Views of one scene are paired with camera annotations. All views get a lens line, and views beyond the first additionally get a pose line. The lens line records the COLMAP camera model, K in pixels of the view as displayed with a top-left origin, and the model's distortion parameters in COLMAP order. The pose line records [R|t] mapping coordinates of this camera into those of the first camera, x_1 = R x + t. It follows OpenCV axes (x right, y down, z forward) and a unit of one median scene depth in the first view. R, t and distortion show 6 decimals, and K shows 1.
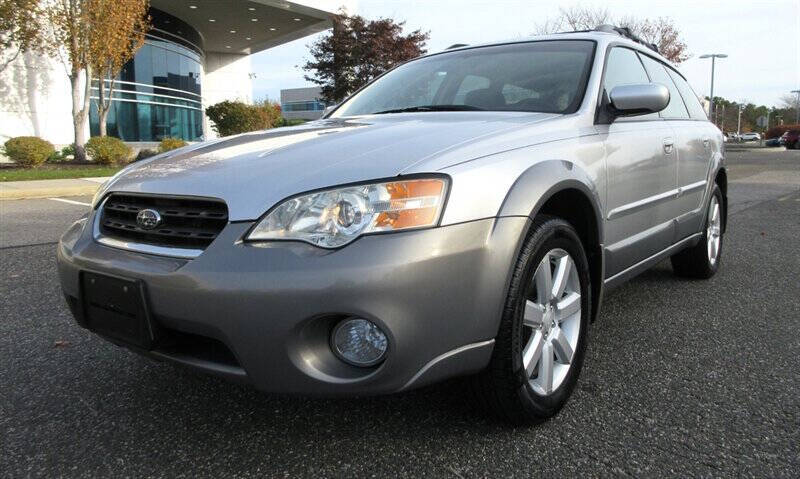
lens RADIAL K [[609.8, 0, 400.2], [0, 609.8, 211.4], [0, 0, 1]] dist [-0.004788, -0.000495]
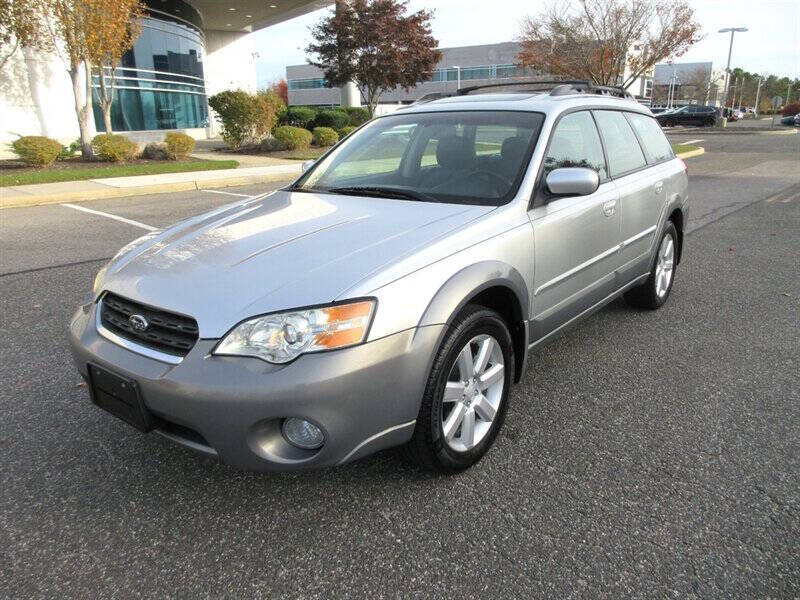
lens RADIAL K [[597.2, 0, 400.0], [0, 597.2, 300.0], [0, 0, 1]] dist [-0.001942, -0.007798]
pose [[0.999837, -0.001979, -0.017947, 0.058153], [0.005221, 0.983200, 0.182457, -0.105757], [0.017284, -0.182521, 0.983050, -0.071313]]
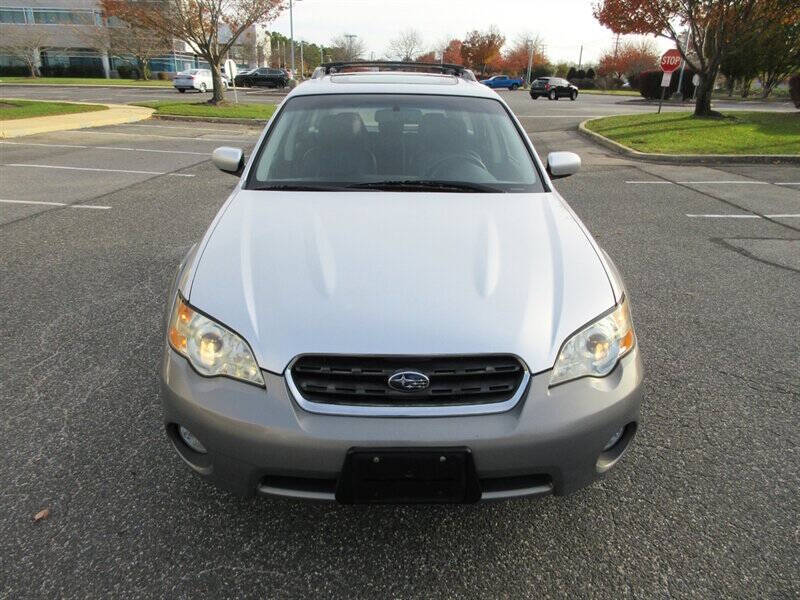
lens RADIAL K [[587.8, 0, 400.0], [0, 587.8, 300.0], [0, 0, 1]] dist [-0.004125, -0.002287]
pose [[0.779893, -0.198812, 0.593499, -0.405198], [0.041593, 0.962579, 0.267792, -0.154929], [-0.624530, -0.184163, 0.758977, 0.131624]]
